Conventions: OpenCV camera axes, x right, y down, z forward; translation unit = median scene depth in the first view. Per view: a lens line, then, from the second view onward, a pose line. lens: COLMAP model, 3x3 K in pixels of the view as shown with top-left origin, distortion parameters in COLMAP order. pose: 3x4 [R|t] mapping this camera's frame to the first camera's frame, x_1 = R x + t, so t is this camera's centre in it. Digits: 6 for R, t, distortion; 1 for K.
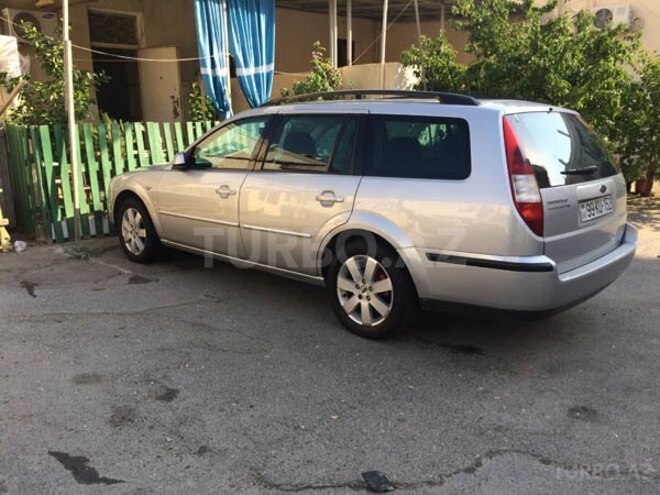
lens RADIAL K [[537.6, 0, 330.0], [0, 537.6, 247.5], [0, 0, 1]] dist [-0.000855, -0.000608]
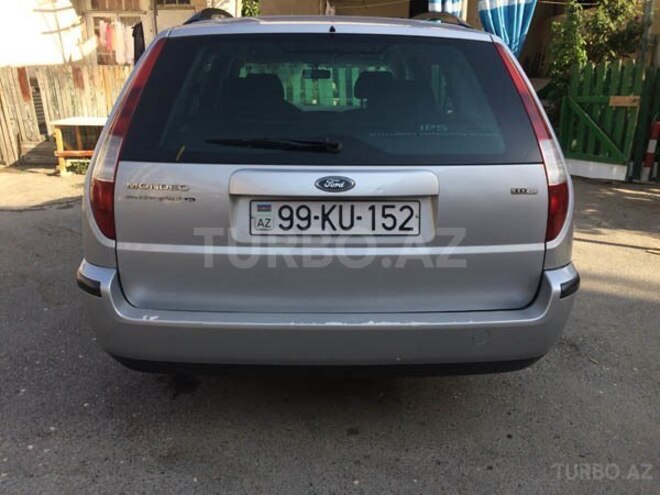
lens RADIAL K [[537.6, 0, 330.0], [0, 537.6, 247.5], [0, 0, 1]] dist [-0.000855, -0.000608]
pose [[0.729202, 0.214650, -0.649761, 0.903847], [-0.158052, 0.976686, 0.145275, -0.128980], [0.665796, -0.003238, 0.746127, 0.664806]]
